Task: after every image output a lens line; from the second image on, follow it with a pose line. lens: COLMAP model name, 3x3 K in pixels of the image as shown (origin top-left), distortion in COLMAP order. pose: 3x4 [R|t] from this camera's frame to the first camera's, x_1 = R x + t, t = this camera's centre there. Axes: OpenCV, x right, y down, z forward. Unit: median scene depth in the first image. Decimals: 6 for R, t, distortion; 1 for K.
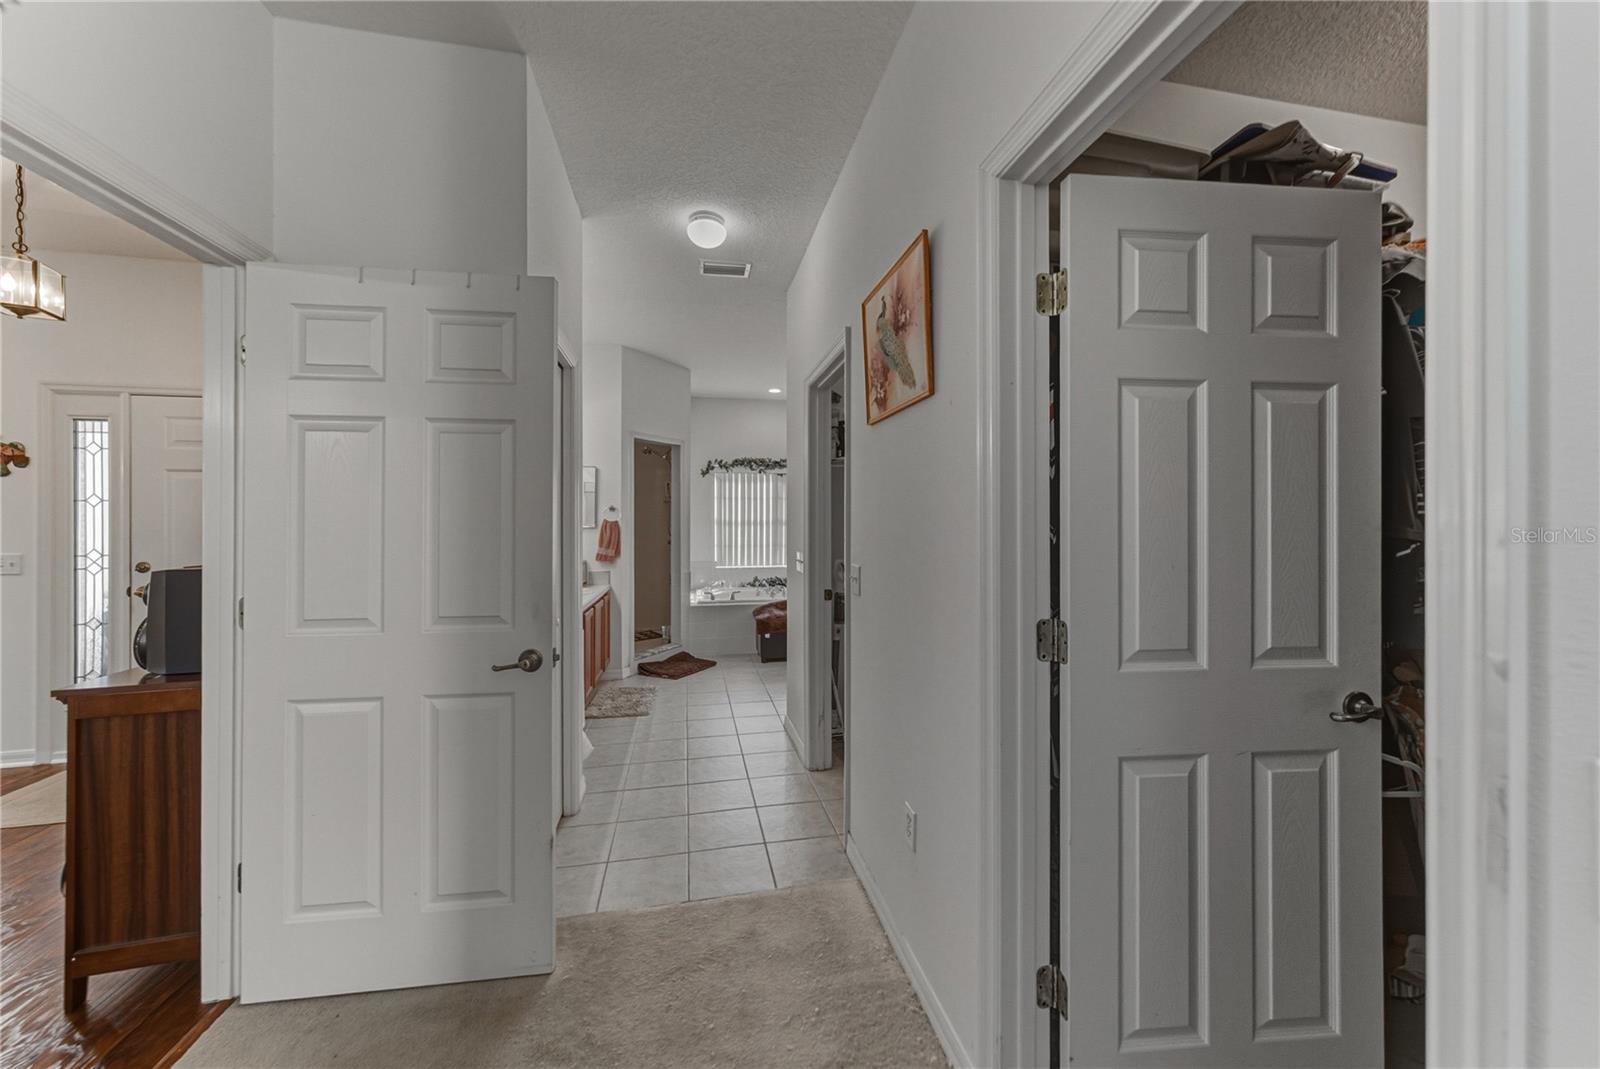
lens RADIAL K [[579.3, 0, 795.9], [0, 579.3, 517.2], [0, 0, 1]] dist [-0.002357, 0.001066]
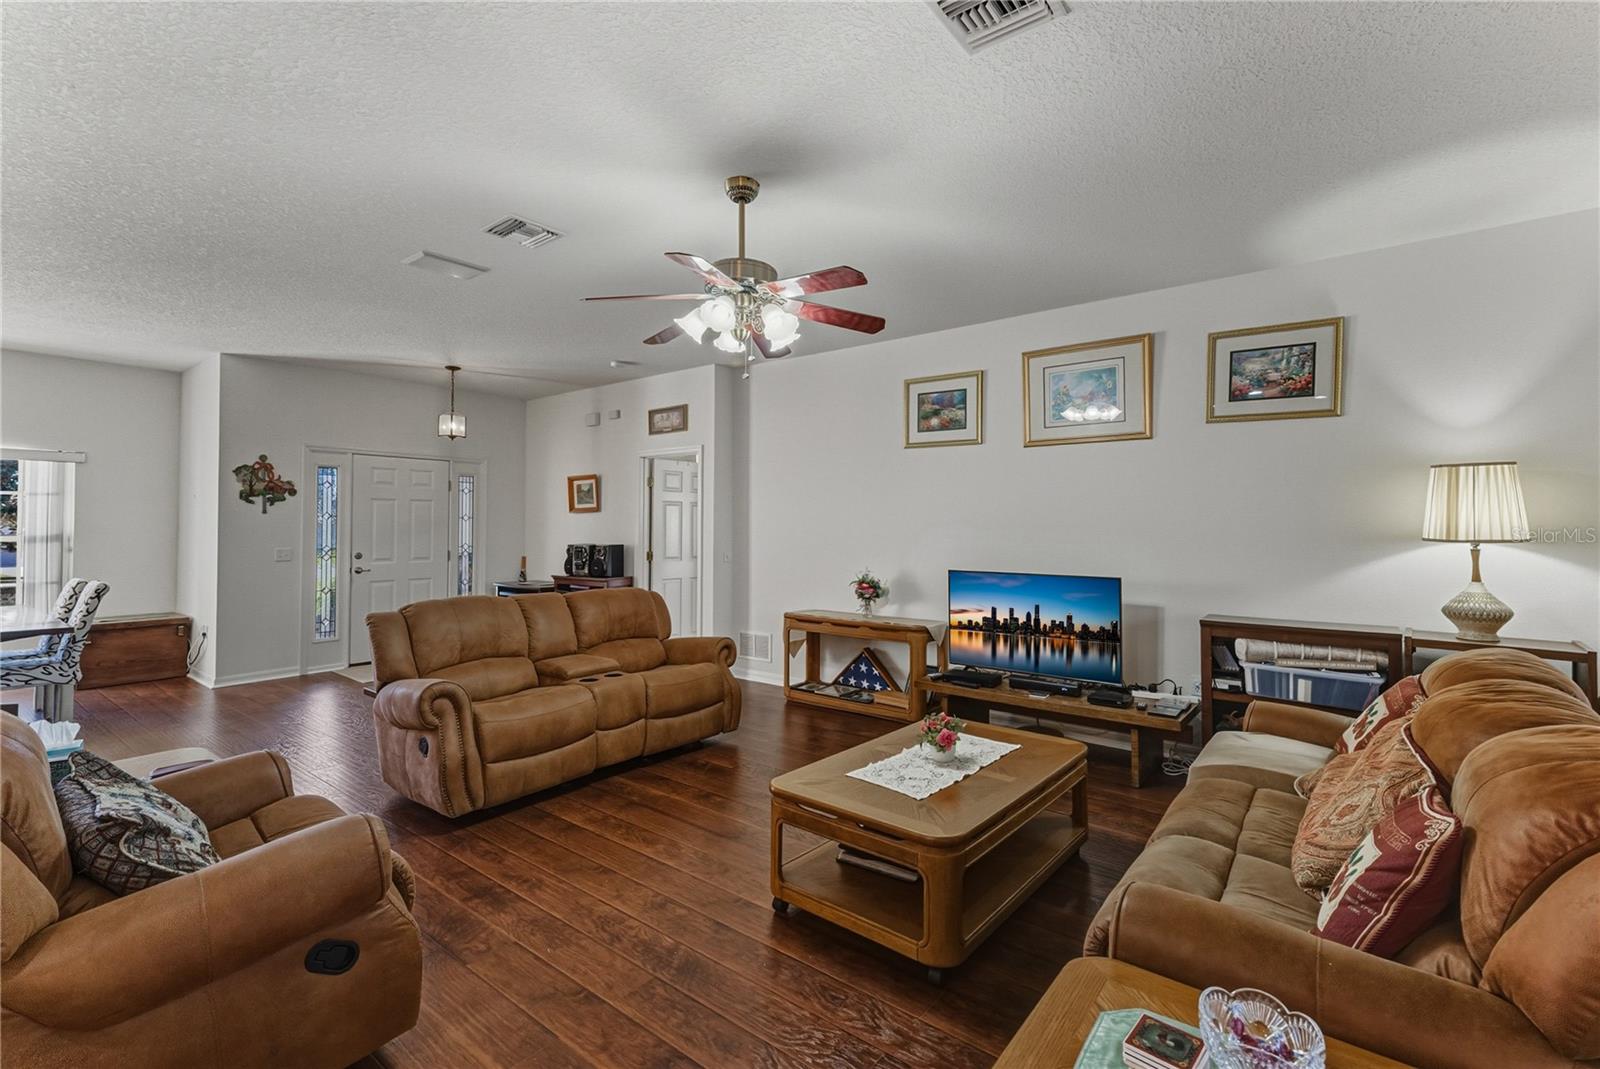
lens RADIAL K [[713.5, 0, 801.0], [0, 713.5, 515.8], [0, 0, 1]] dist [0.029953, -0.003413]
pose [[0.762952, 0.016952, 0.646233, -1.567840], [-0.007418, 0.999820, -0.017470, -0.004120], [-0.646413, 0.008535, 0.762940, -1.516718]]
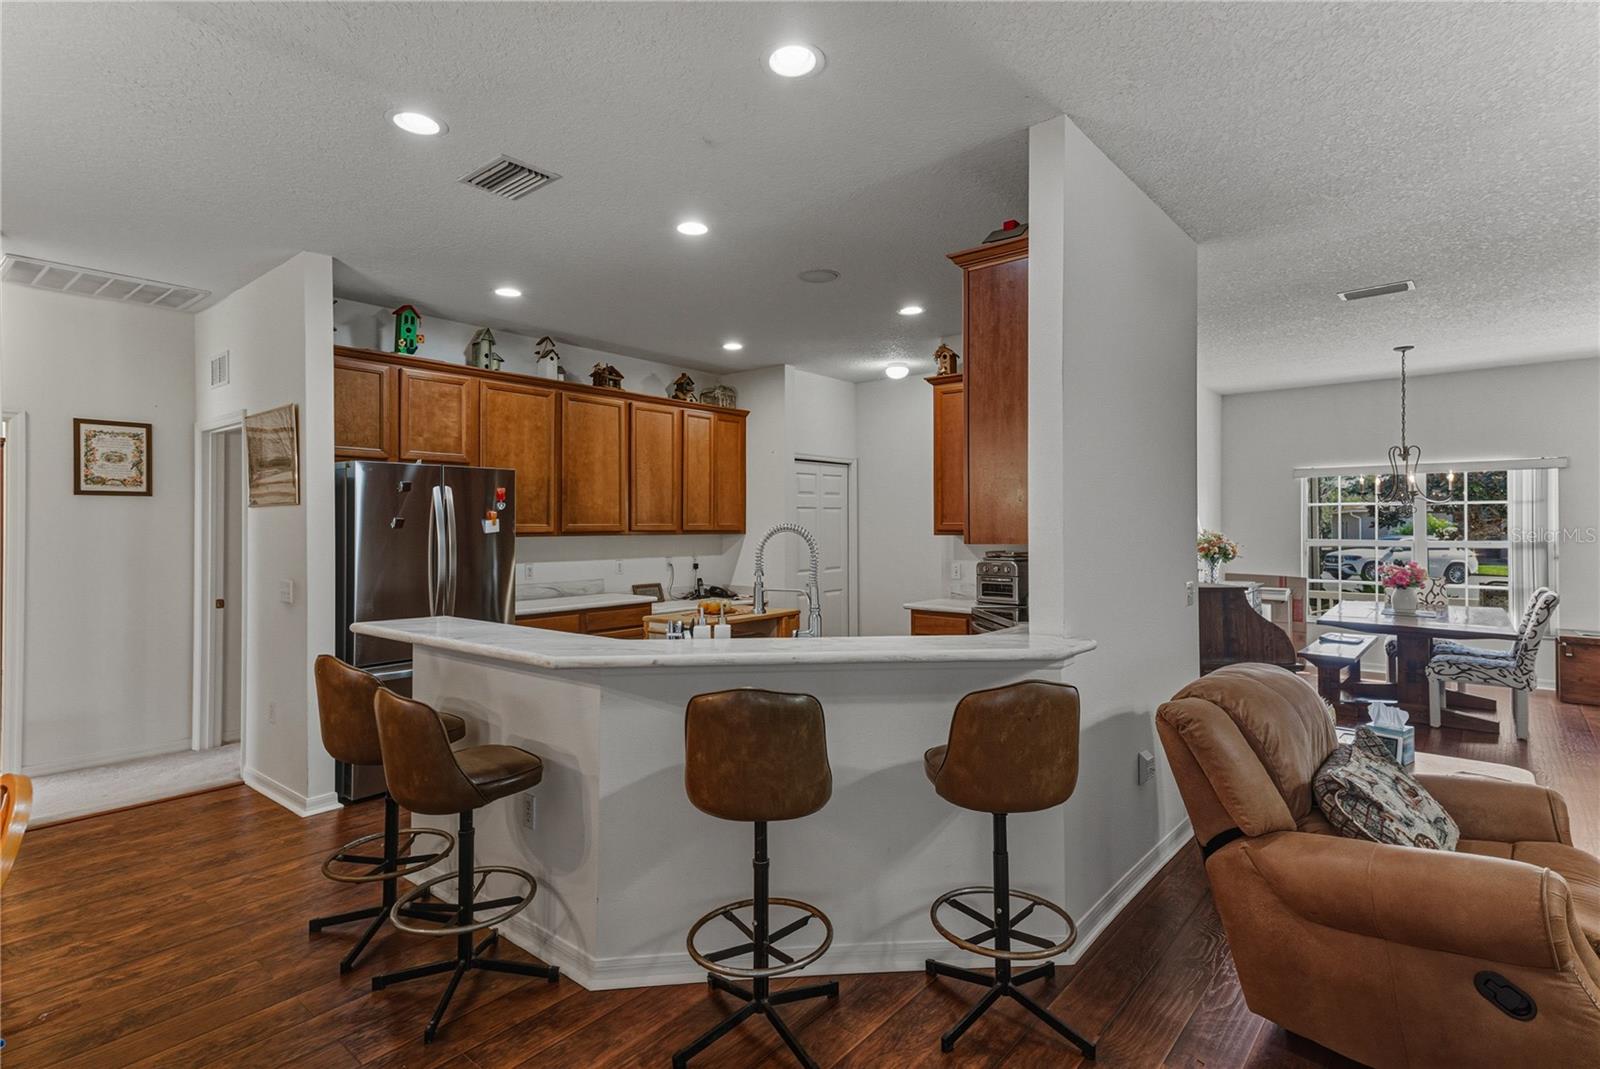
lens RADIAL K [[800.9, 0, 800.4], [0, 800.9, 519.5], [0, 0, 1]] dist [0.035621, -0.002702]
pose [[0.621072, -0.000896, -0.783753, -1.318248], [0.000699, 1.000000, -0.000589, -0.034082], [0.783753, -0.000182, 0.621072, -1.662344]]
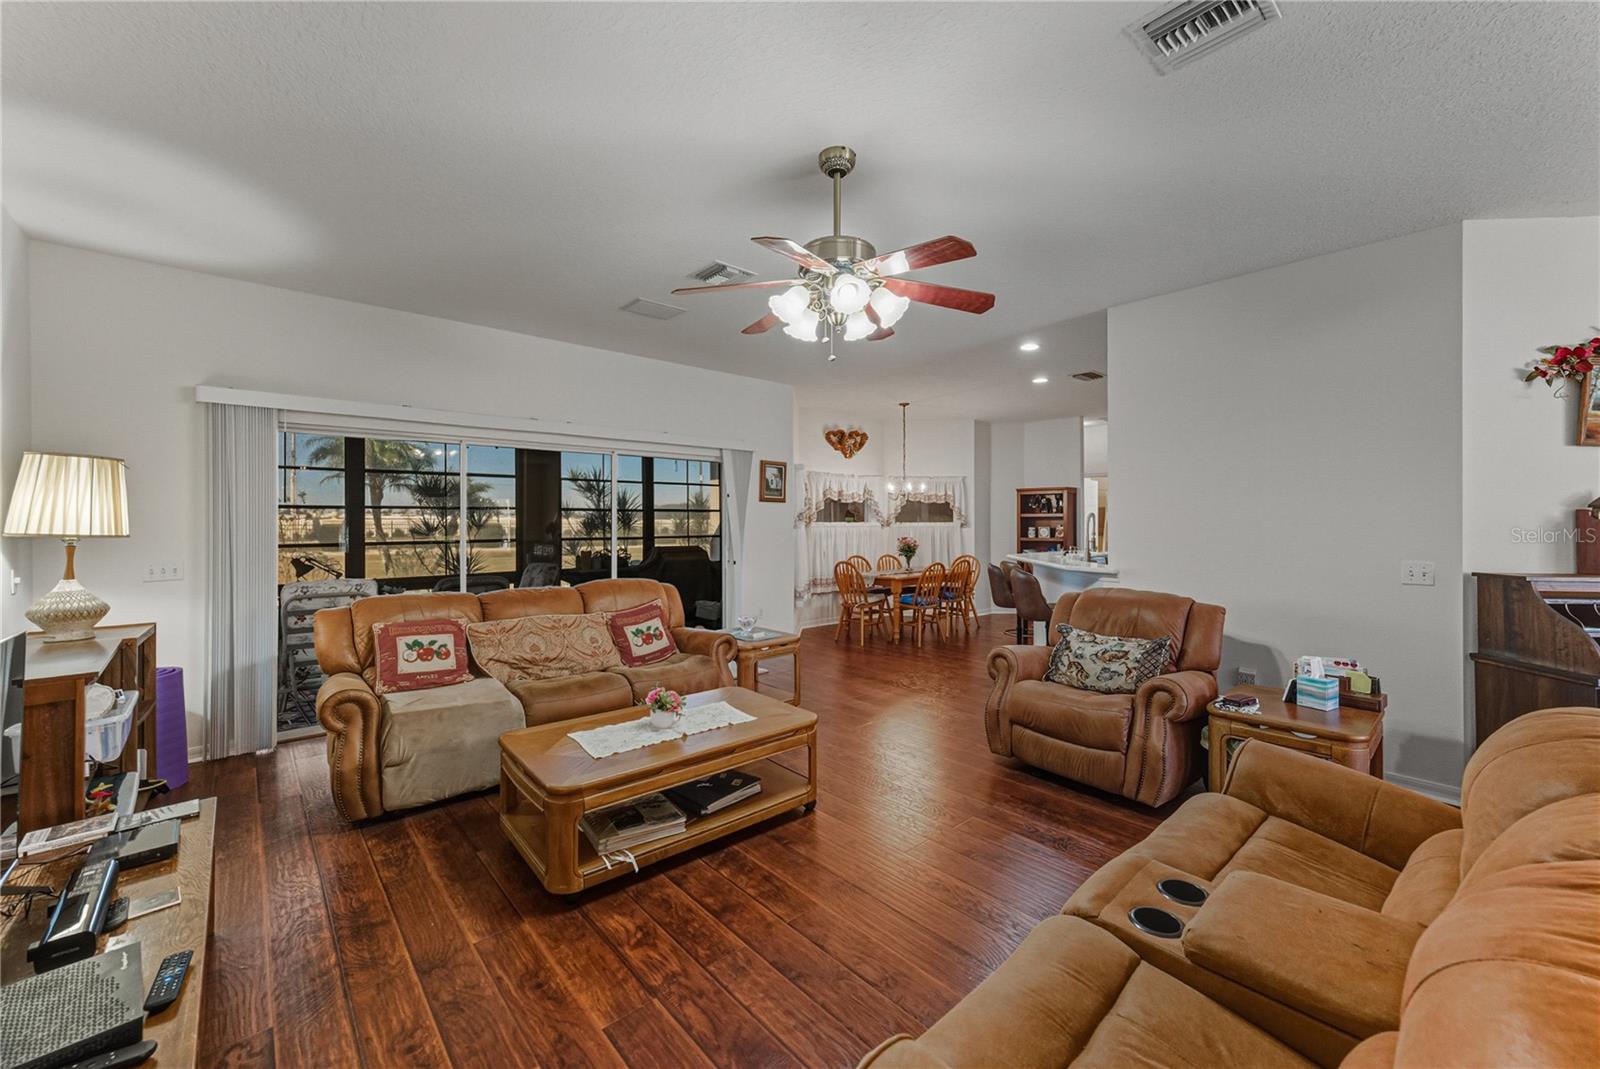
lens RADIAL K [[637.2, 0, 804.9], [0, 637.2, 518.1], [0, 0, 1]] dist [0.008234, -0.002604]
pose [[-0.857386, 0.002926, -0.514666, -0.561497], [0.004447, 0.999989, -0.001722, -0.010704], [0.514655, -0.003765, -0.857389, -0.060903]]
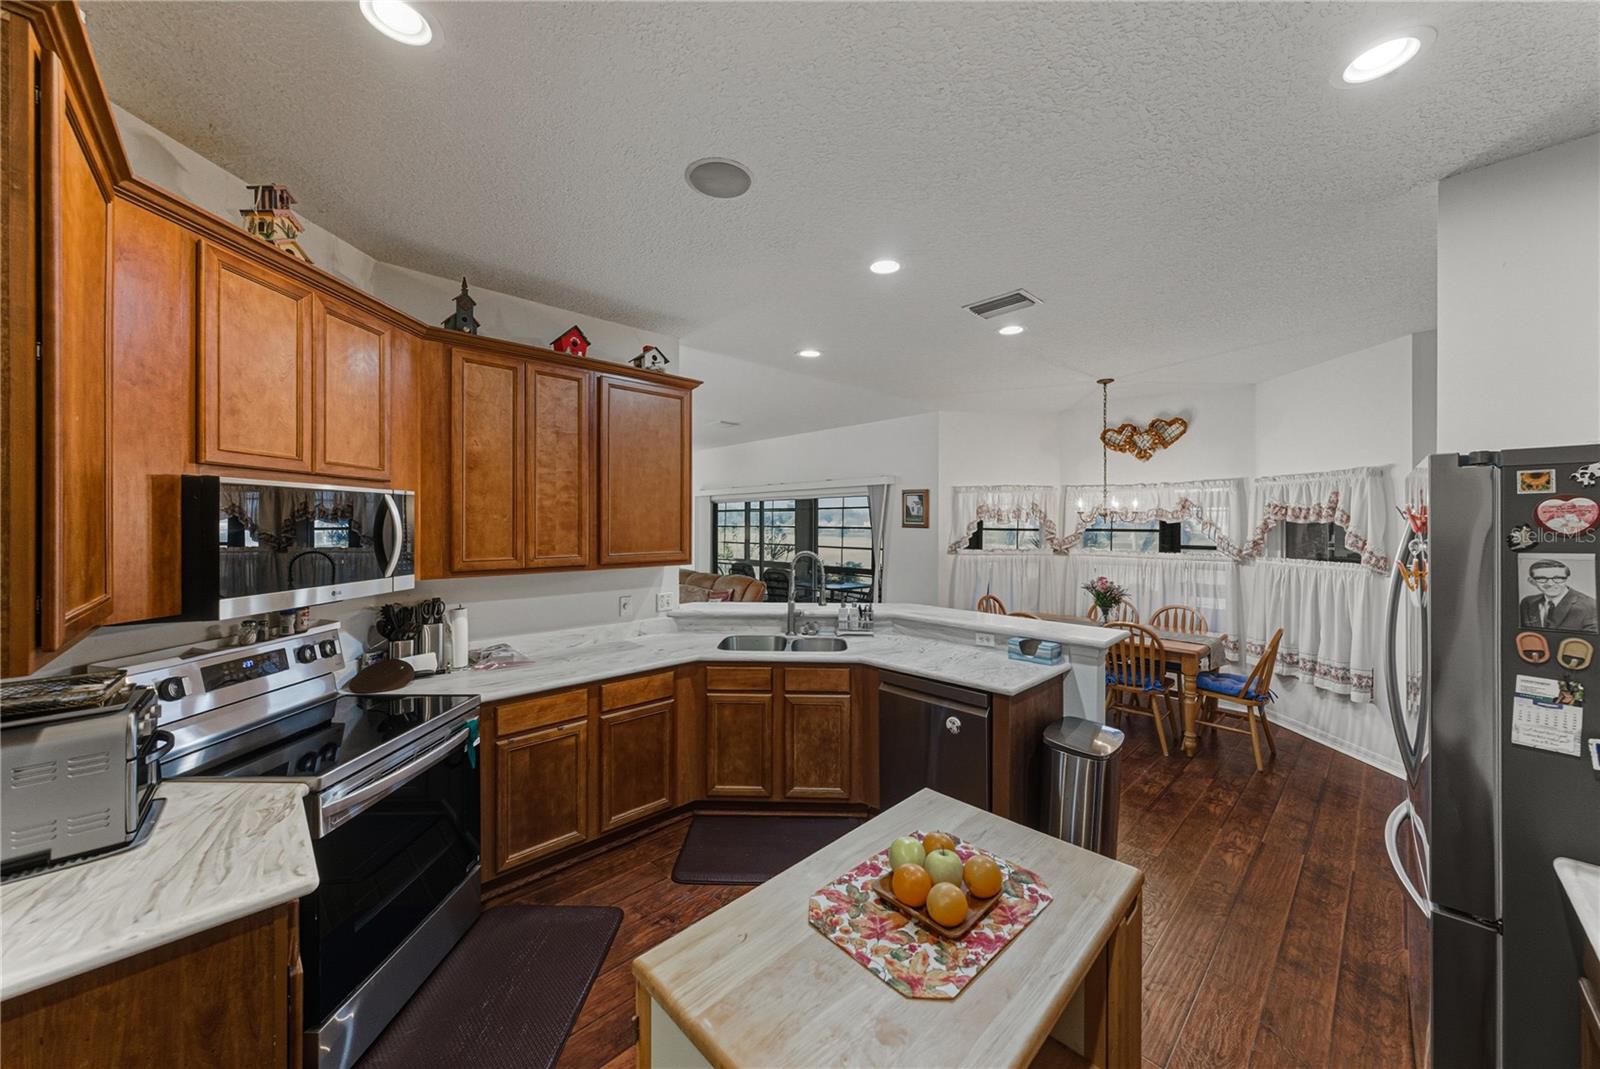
lens RADIAL K [[579.3, 0, 787.1], [0, 579.3, 517.9], [0, 0, 1]] dist [-0.002357, 0.001066]
pose [[-0.515715, 0.008841, 0.856714, -2.974638], [-0.001471, 0.999936, -0.011204, -0.079689], [-0.856759, -0.007038, -0.515669, -0.500079]]
